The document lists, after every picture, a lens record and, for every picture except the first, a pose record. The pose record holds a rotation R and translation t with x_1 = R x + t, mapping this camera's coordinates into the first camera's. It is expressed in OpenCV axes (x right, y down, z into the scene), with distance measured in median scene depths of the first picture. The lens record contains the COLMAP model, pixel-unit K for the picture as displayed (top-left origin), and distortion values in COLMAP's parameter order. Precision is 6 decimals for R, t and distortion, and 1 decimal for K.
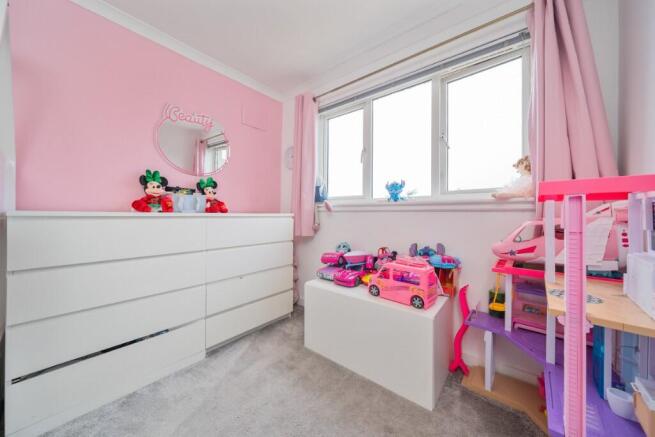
lens RADIAL K [[226.2, 0, 326.4], [0, 226.2, 218.1], [0, 0, 1]] dist [-0.005157, -0.000497]
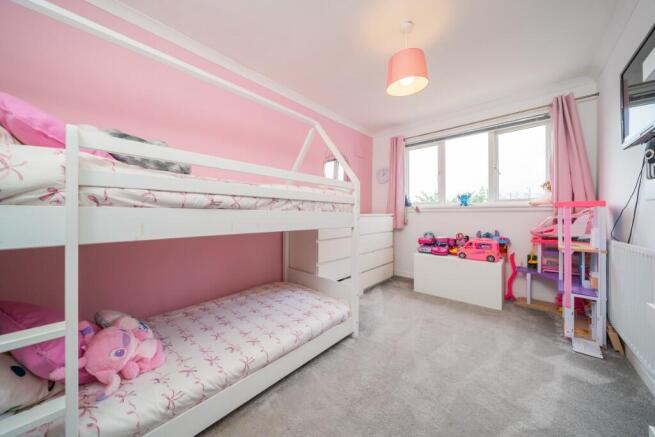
lens RADIAL K [[226.2, 0, 326.2], [0, 226.2, 217.9], [0, 0, 1]] dist [-0.005157, -0.000497]
pose [[0.998823, -0.008614, -0.047736, -0.796738], [0.008739, 0.999959, 0.002427, 0.001680], [0.047713, -0.002841, 0.998857, -0.875890]]
